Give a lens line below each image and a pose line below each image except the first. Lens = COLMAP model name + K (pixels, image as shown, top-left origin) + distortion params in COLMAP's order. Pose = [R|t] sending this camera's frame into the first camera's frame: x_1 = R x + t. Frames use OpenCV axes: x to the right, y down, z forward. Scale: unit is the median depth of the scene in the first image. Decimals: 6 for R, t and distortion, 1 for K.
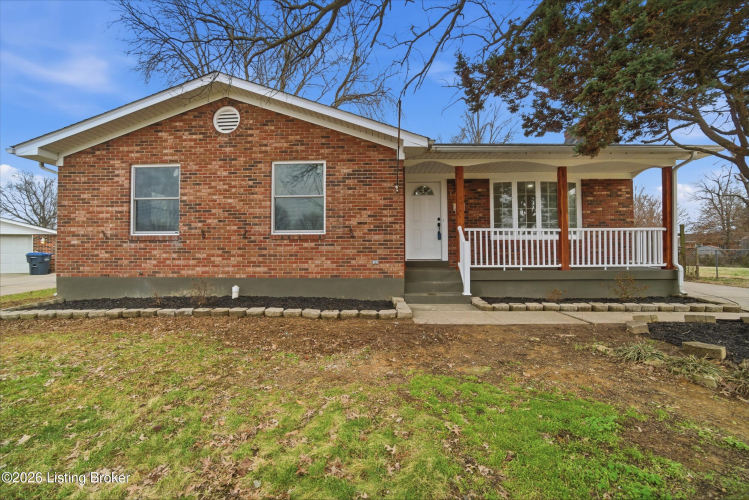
lens RADIAL K [[372.9, 0, 374.5], [0, 372.9, 250.0], [0, 0, 1]] dist [-0.052468, 0.000258]
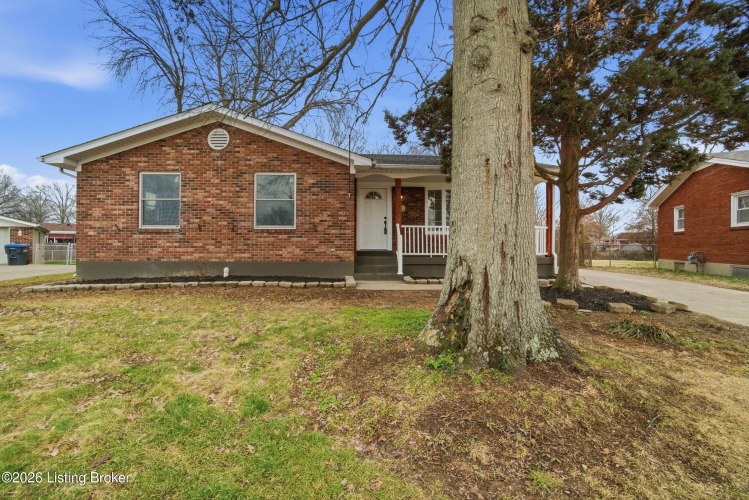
lens RADIAL K [[372.9, 0, 374.5], [0, 372.9, 250.0], [0, 0, 1]] dist [-0.052468, 0.000258]
pose [[0.996608, 0.005876, 0.082086, 0.039111], [-0.006824, 0.999913, 0.011283, 0.015627], [-0.082013, -0.011805, 0.996561, -0.333416]]
